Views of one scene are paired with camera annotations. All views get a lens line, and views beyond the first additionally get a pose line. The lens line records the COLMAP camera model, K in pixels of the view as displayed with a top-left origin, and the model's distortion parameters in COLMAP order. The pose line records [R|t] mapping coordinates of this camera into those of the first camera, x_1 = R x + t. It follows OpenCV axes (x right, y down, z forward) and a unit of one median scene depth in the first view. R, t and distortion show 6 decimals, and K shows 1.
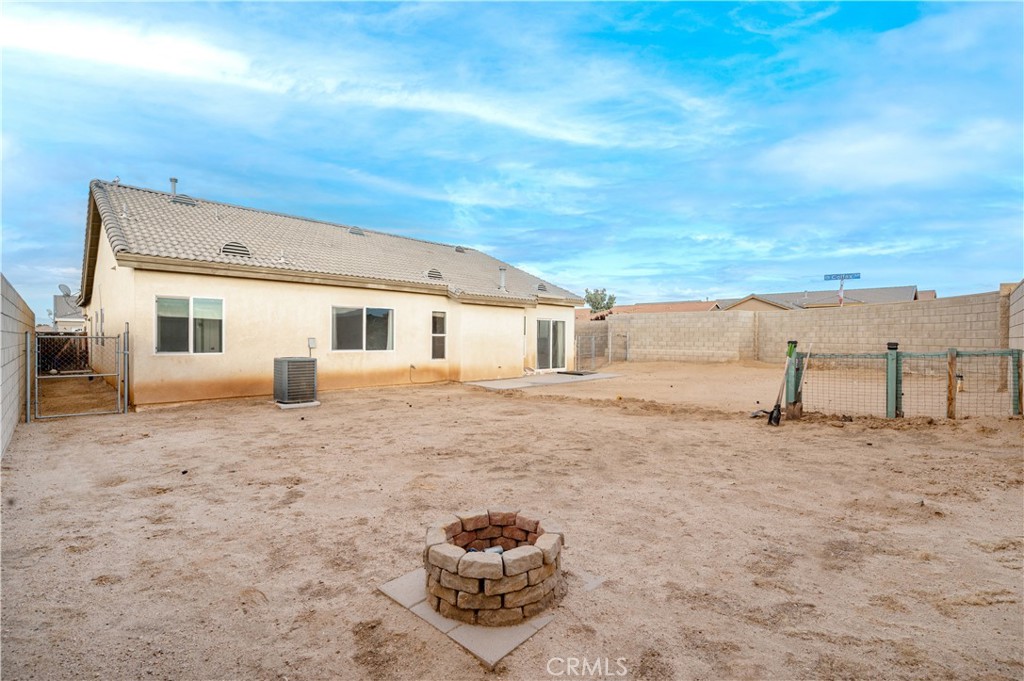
lens RADIAL K [[453.5, 0, 512.0], [0, 453.5, 340.5], [0, 0, 1]] dist [-0.000030, 0.000005]
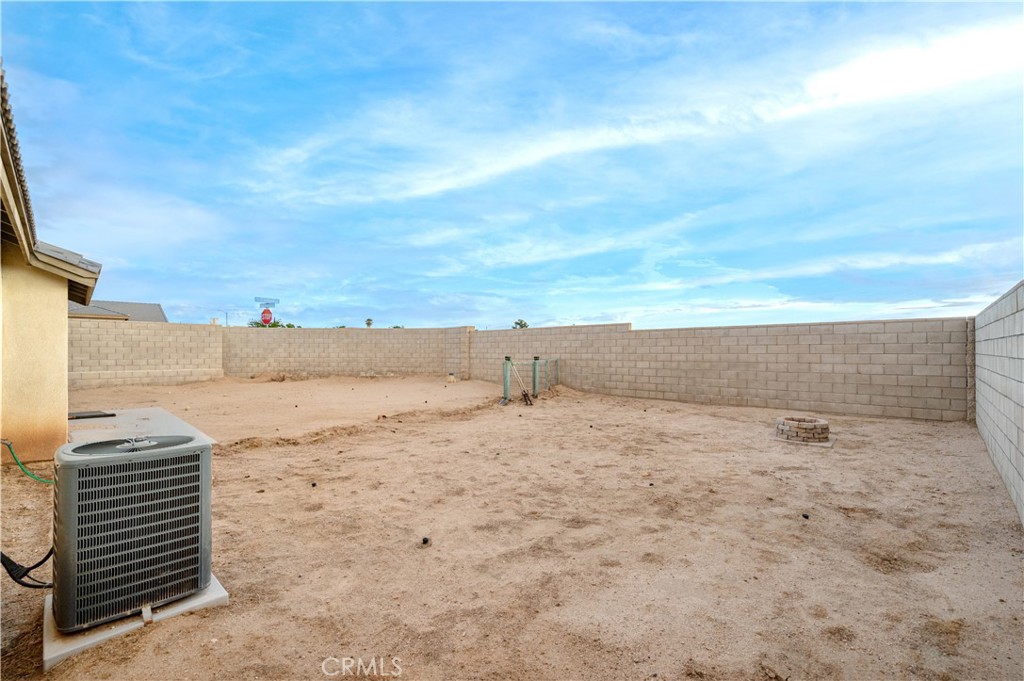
lens RADIAL K [[425.2, 0, 512.0], [0, 425.2, 340.5], [0, 0, 1]] dist [-0.000088, -0.000008]
pose [[0.003123, 0.019989, 0.999795, -0.449592], [0.009389, 0.999756, -0.020018, -0.012015], [-0.999951, 0.009449, 0.002935, 0.451765]]
